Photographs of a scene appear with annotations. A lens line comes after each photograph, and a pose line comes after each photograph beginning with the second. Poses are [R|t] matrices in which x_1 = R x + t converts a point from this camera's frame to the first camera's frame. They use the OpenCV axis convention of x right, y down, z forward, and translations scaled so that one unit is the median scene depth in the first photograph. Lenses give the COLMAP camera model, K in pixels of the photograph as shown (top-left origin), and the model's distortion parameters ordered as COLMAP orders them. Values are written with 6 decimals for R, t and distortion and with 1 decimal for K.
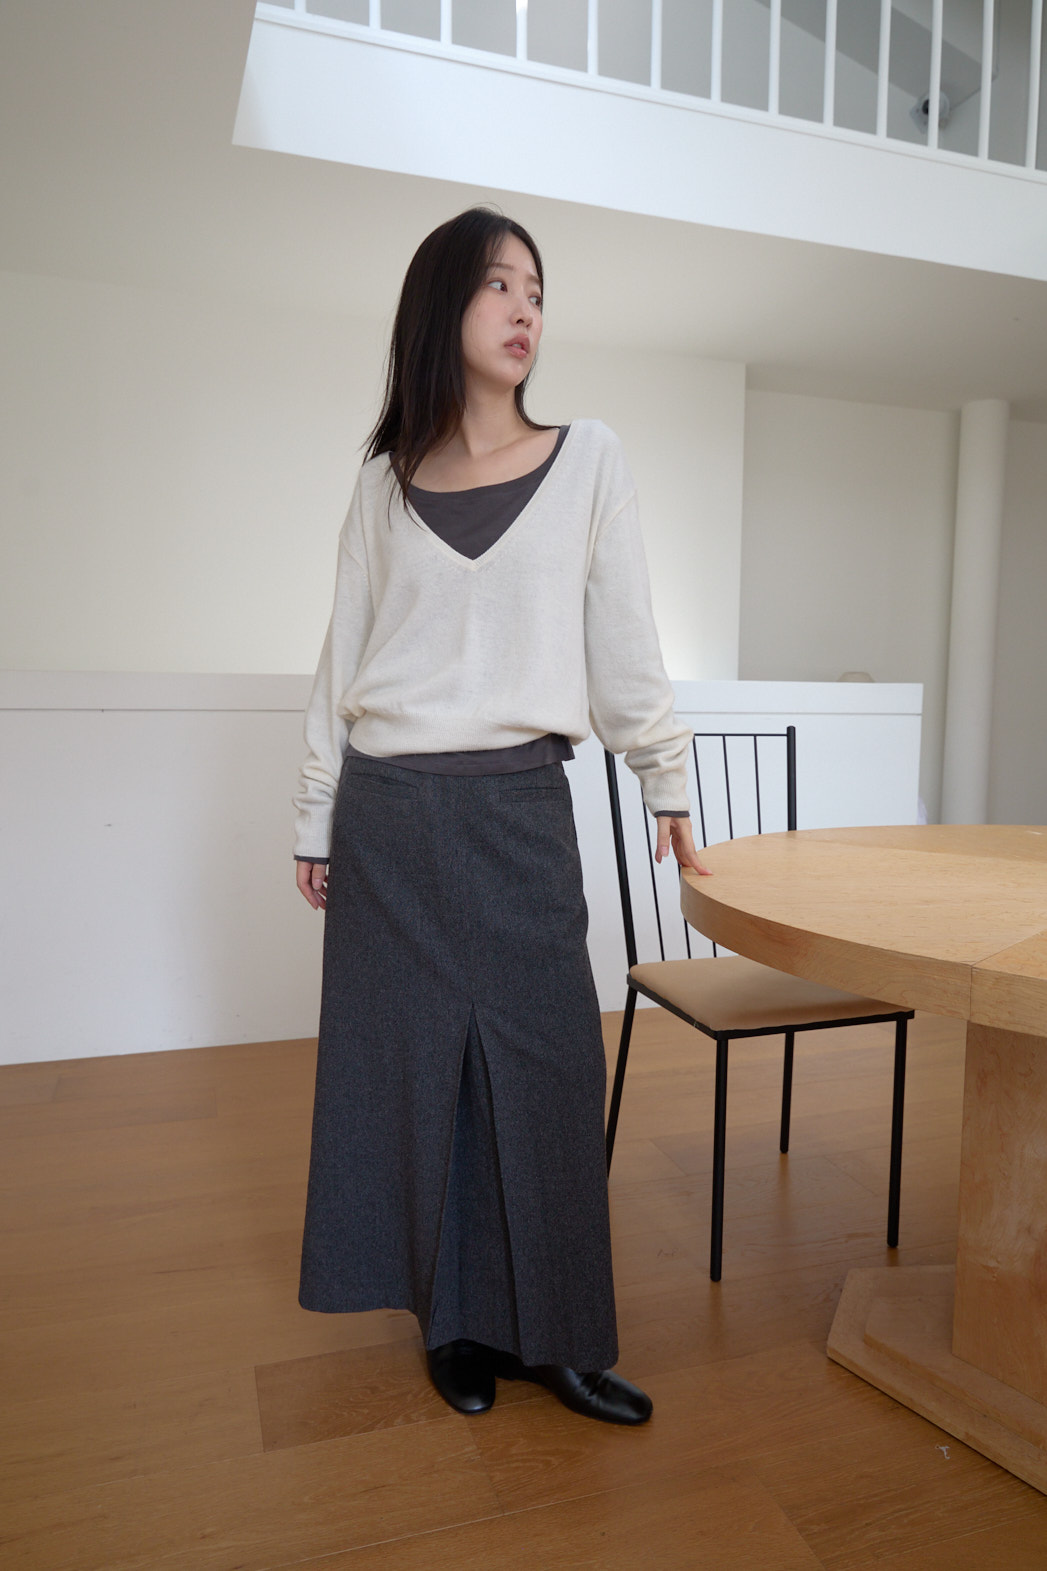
lens RADIAL K [[1063.2, 0, 517.7], [0, 1063.2, 788.4], [0, 0, 1]] dist [-0.008427, 0.000950]
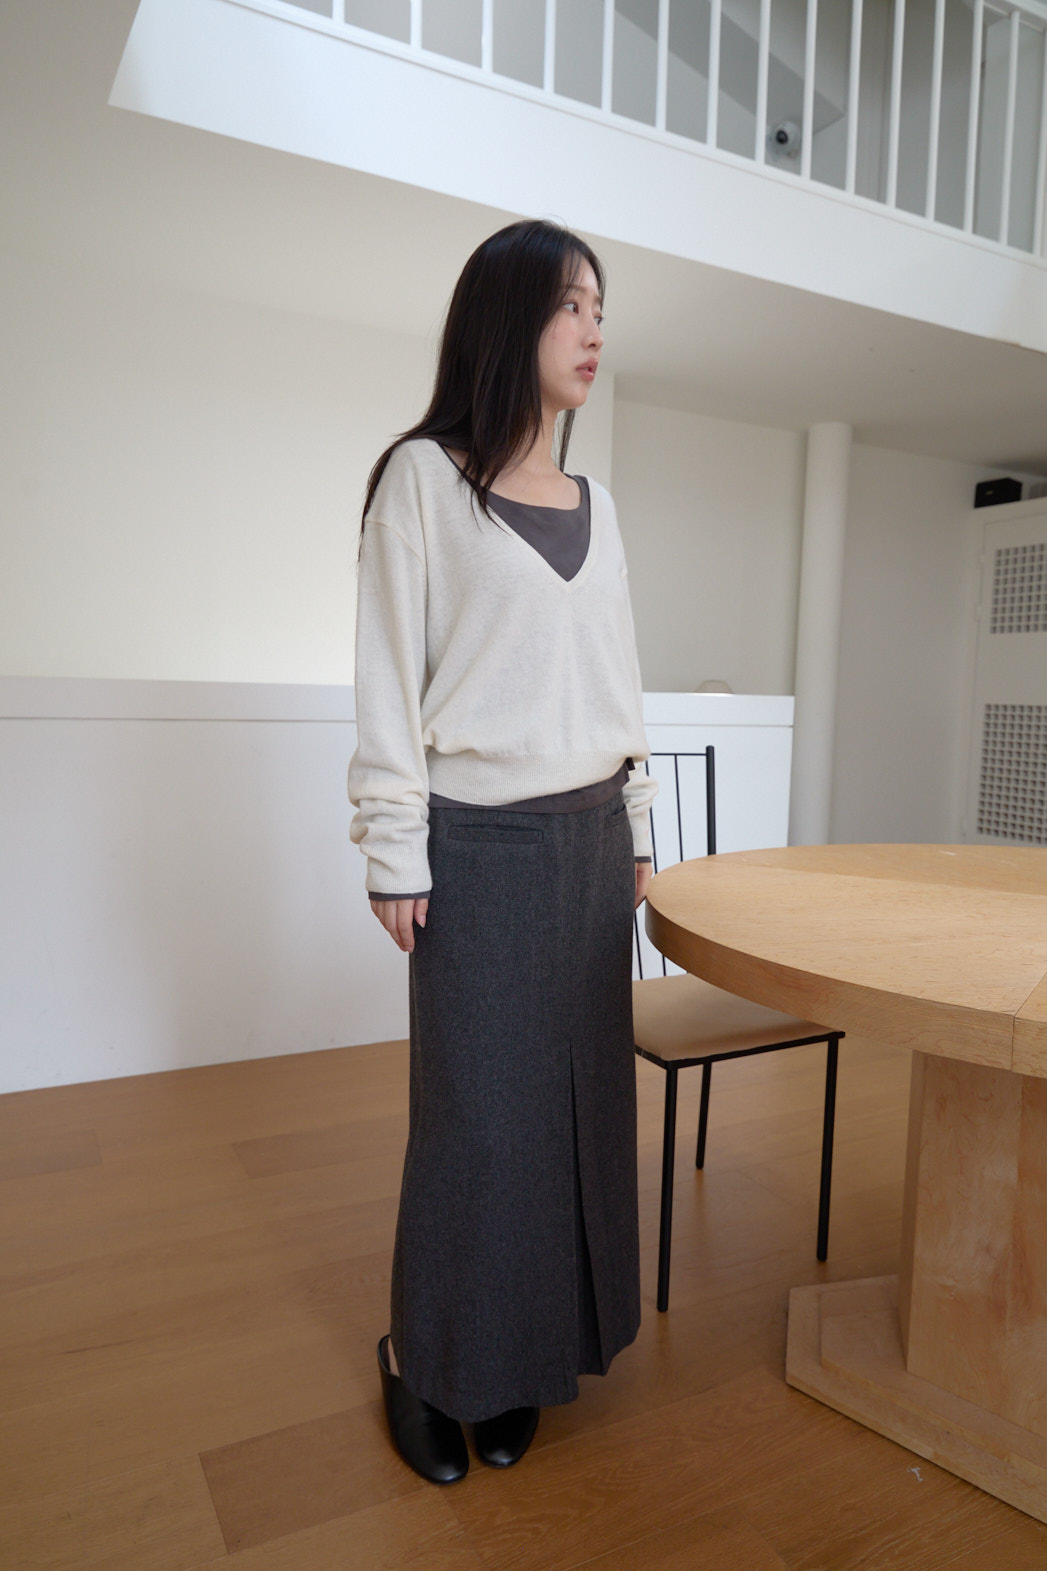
lens RADIAL K [[1063.2, 0, 517.7], [0, 1063.2, 788.4], [0, 0, 1]] dist [-0.008427, 0.000950]
pose [[0.986033, -0.000280, 0.166550, -0.110237], [-0.000593, 0.999986, 0.005191, -0.029022], [-0.166549, -0.005217, 0.986019, 0.047698]]
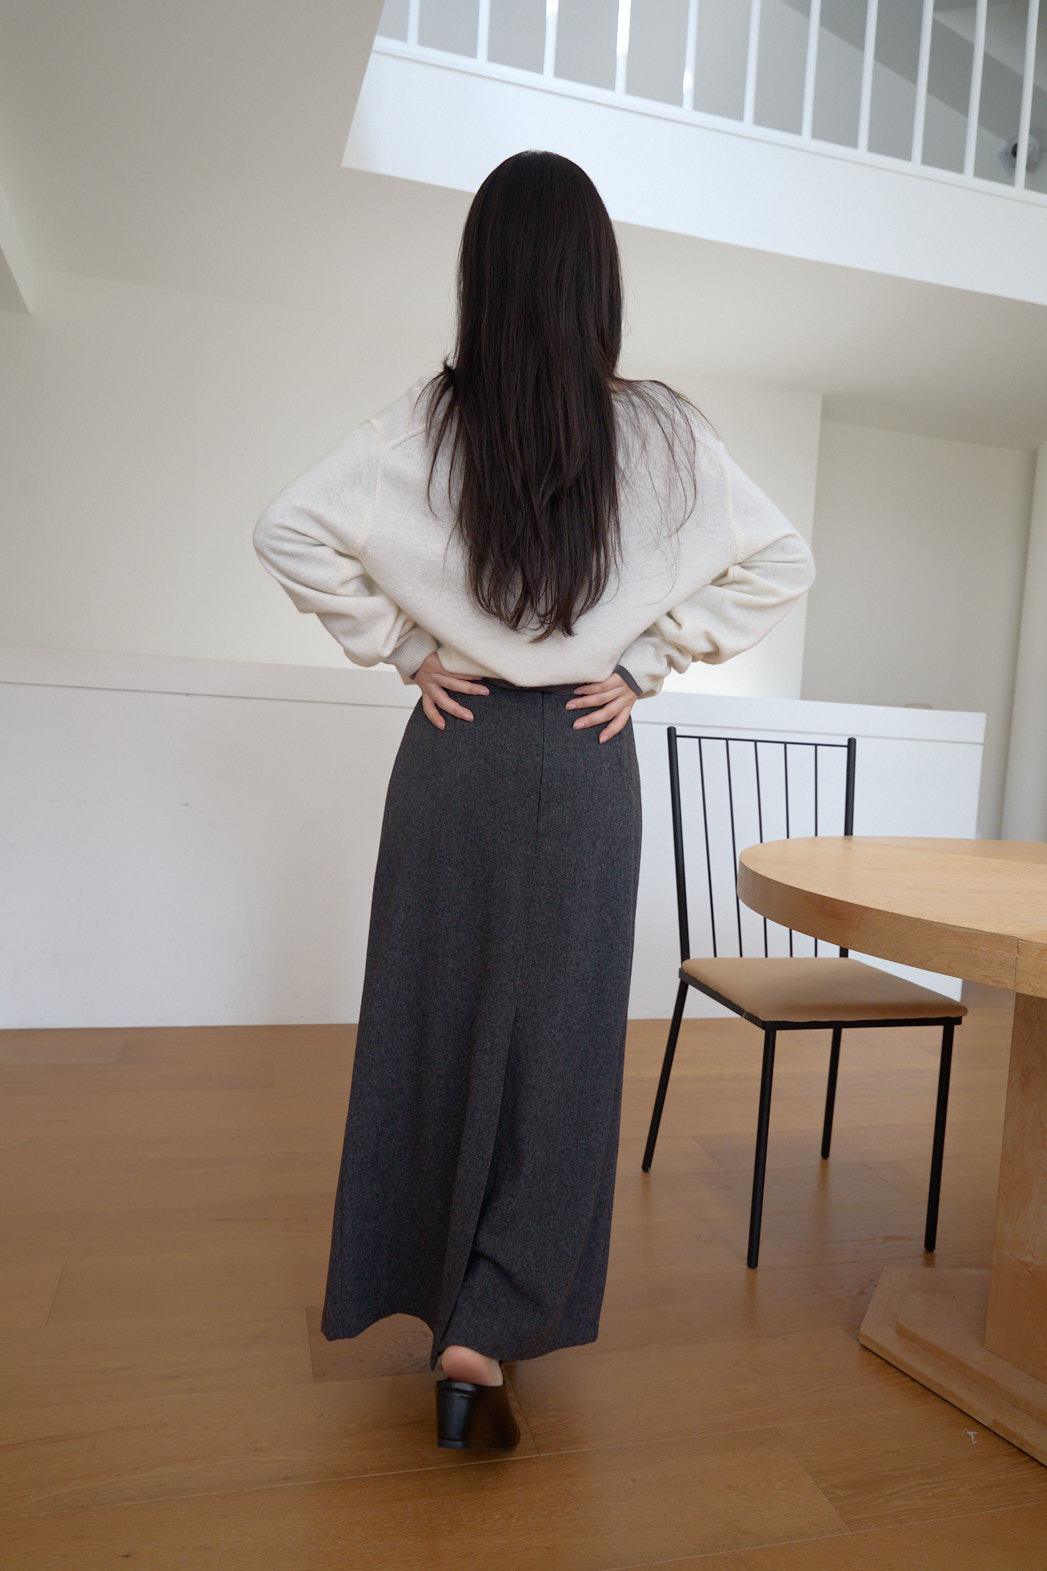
lens RADIAL K [[1060.5, 0, 517.6], [0, 1060.5, 788.1], [0, 0, 1]] dist [-0.005649, -0.003306]
pose [[0.997280, 0.053789, -0.050390, -0.012142], [-0.054999, 0.998223, -0.022927, 0.038100], [0.049067, 0.025636, 0.998466, -0.041391]]
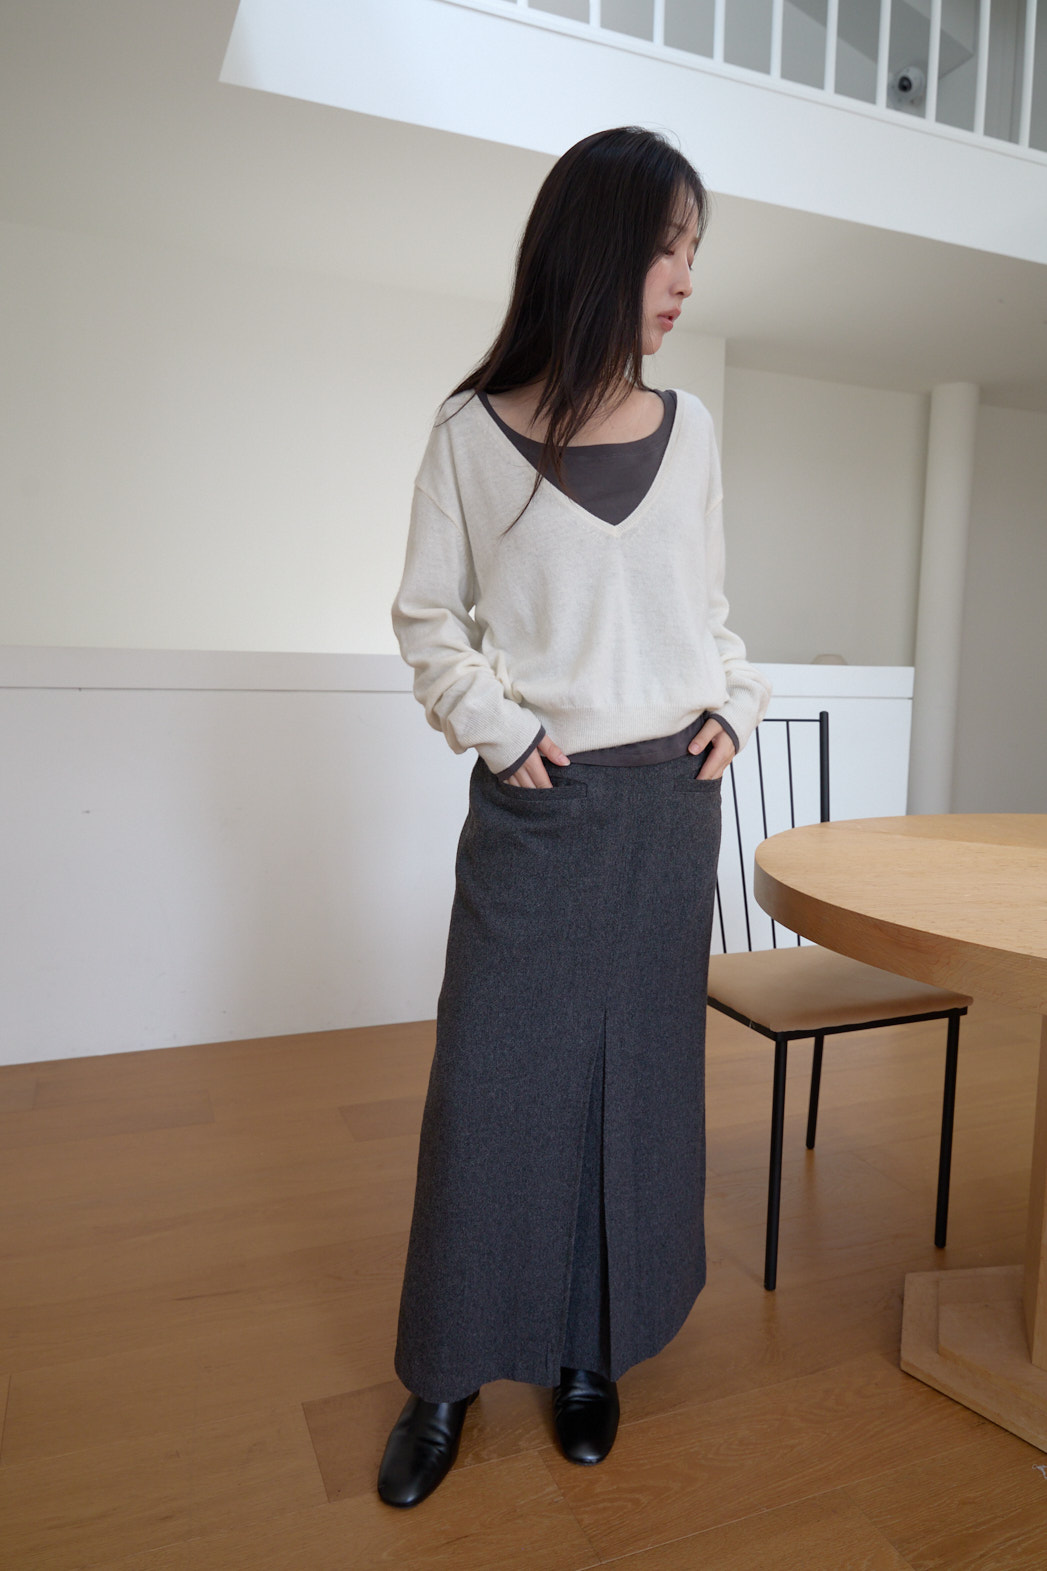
lens RADIAL K [[1063.2, 0, 517.7], [0, 1063.2, 788.4], [0, 0, 1]] dist [-0.008427, 0.000950]
pose [[0.997867, 0.001016, 0.065275, -0.103415], [-0.002315, 0.999801, 0.019821, -0.008746], [-0.065242, -0.019930, 0.997670, 0.064239]]
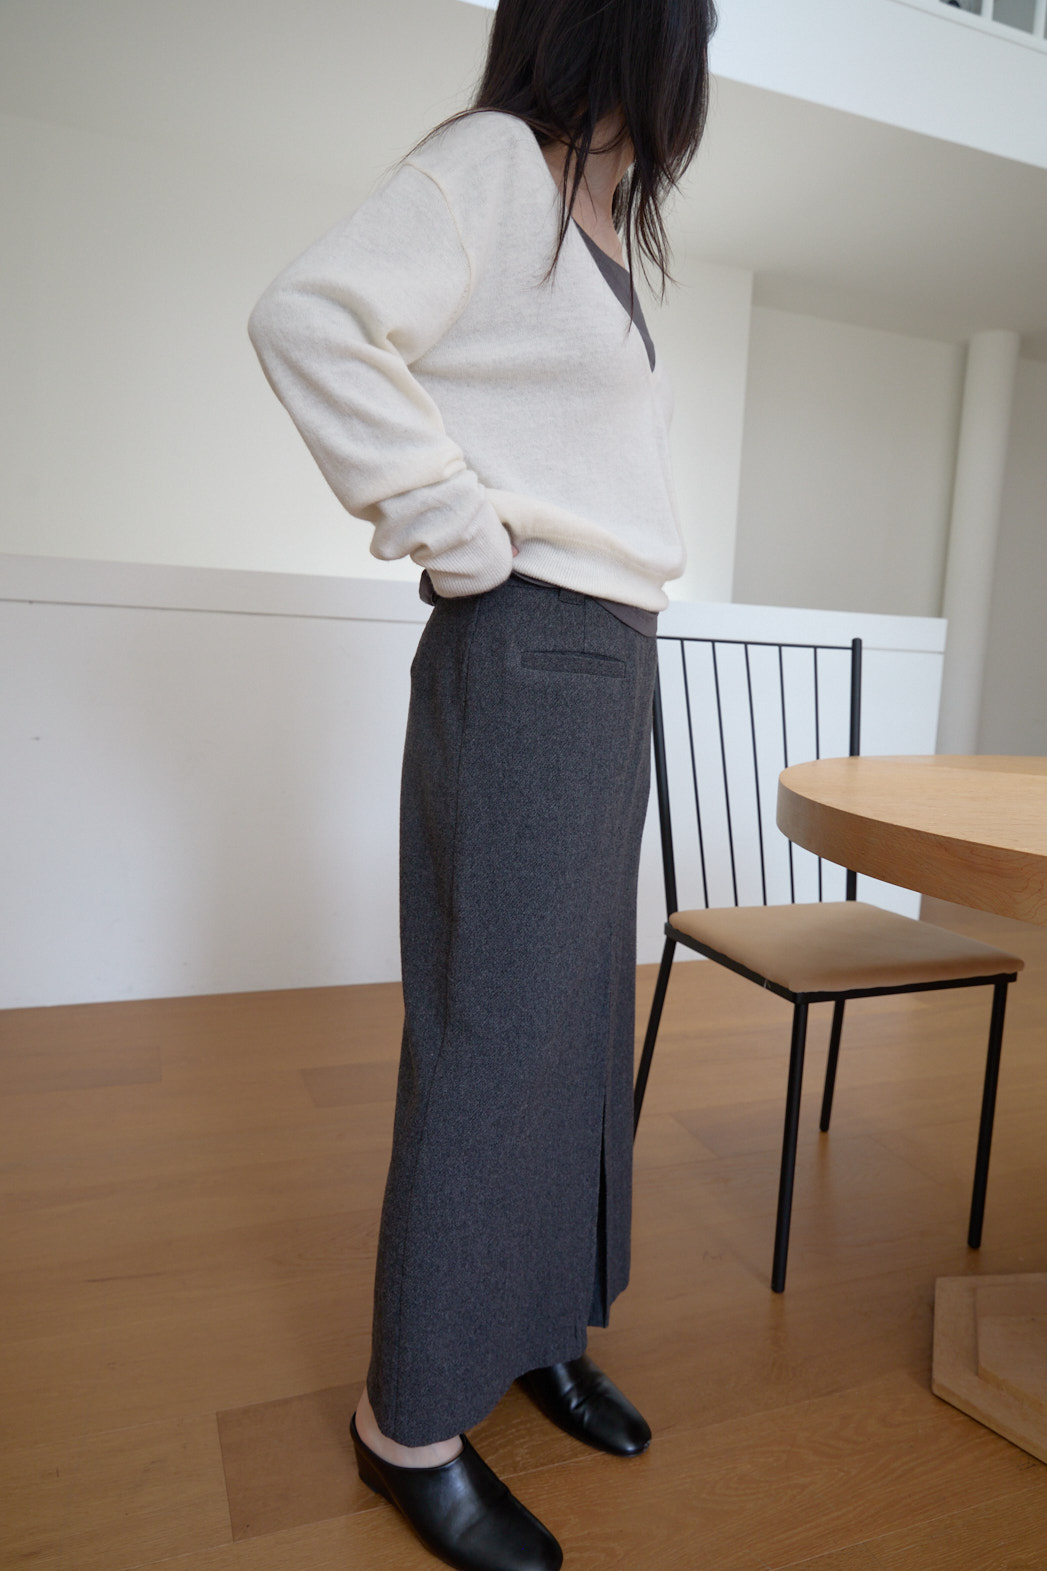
lens RADIAL K [[1060.5, 0, 517.6], [0, 1060.5, 788.1], [0, 0, 1]] dist [-0.005649, -0.003306]
pose [[0.997950, 0.028342, 0.057386, -0.073382], [-0.030603, 0.998774, 0.038920, 0.045227], [-0.056213, -0.040596, 0.997593, 0.201344]]
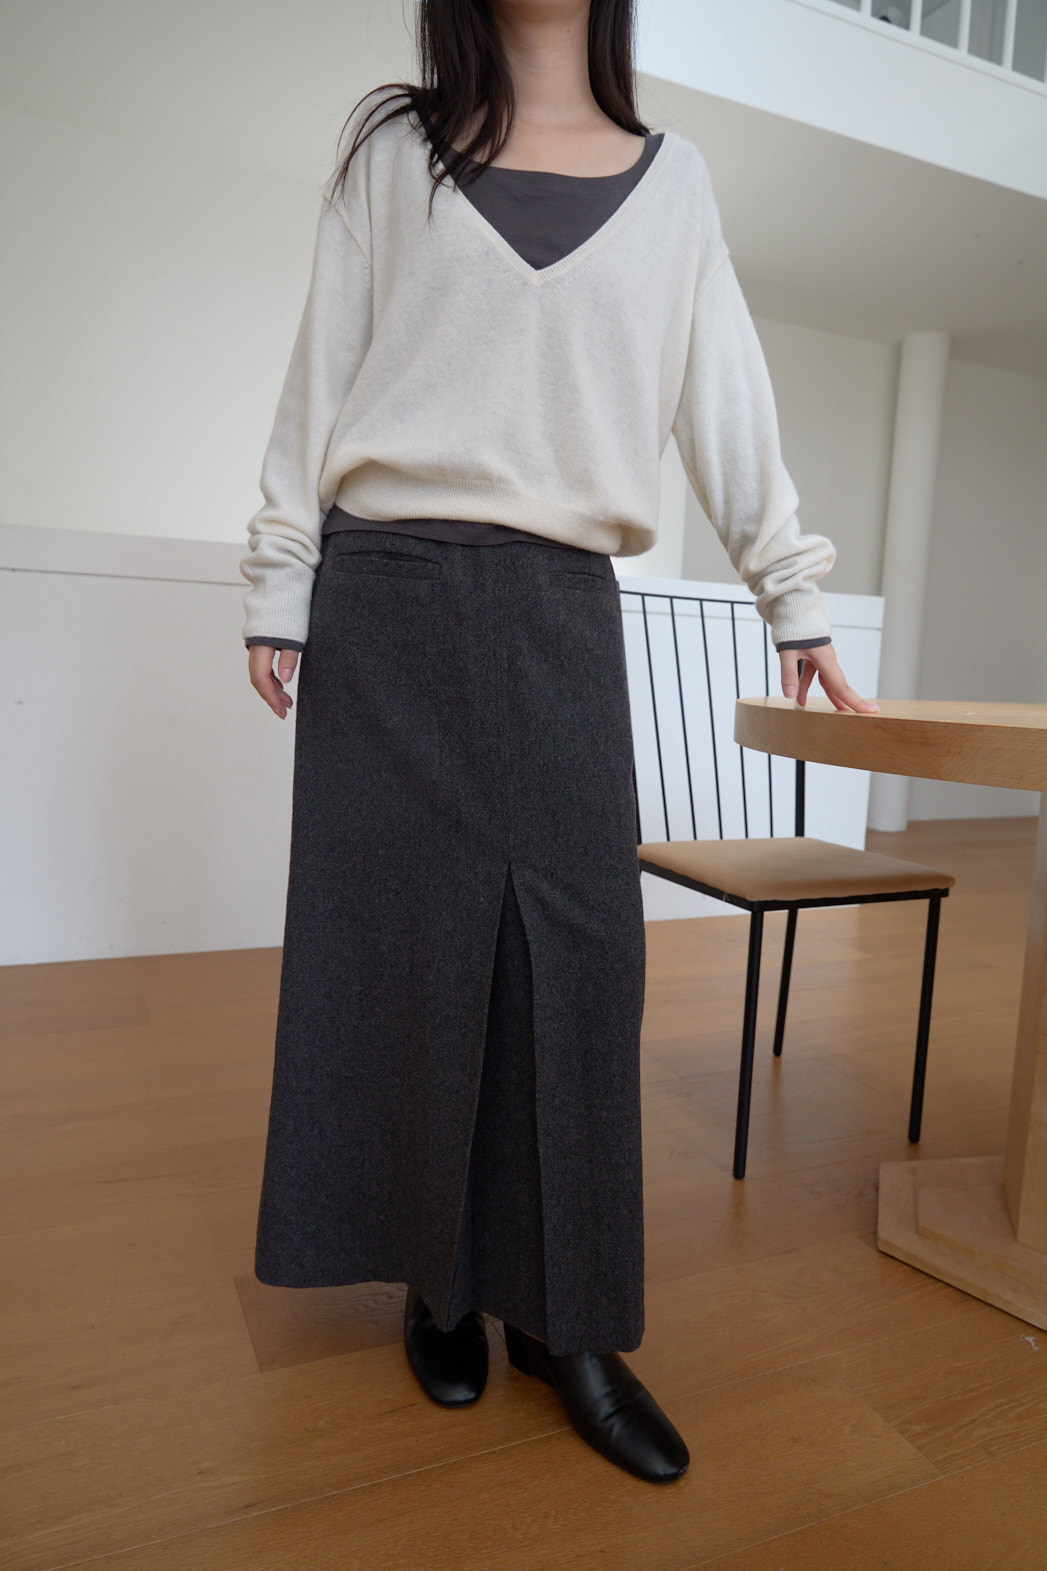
lens RADIAL K [[1060.5, 0, 517.6], [0, 1060.5, 788.1], [0, 0, 1]] dist [-0.005649, -0.003306]
pose [[0.994138, 0.019170, 0.106404, -0.103100], [-0.022728, 0.999219, 0.032330, 0.103853], [-0.105701, -0.034559, 0.993797, 0.128854]]
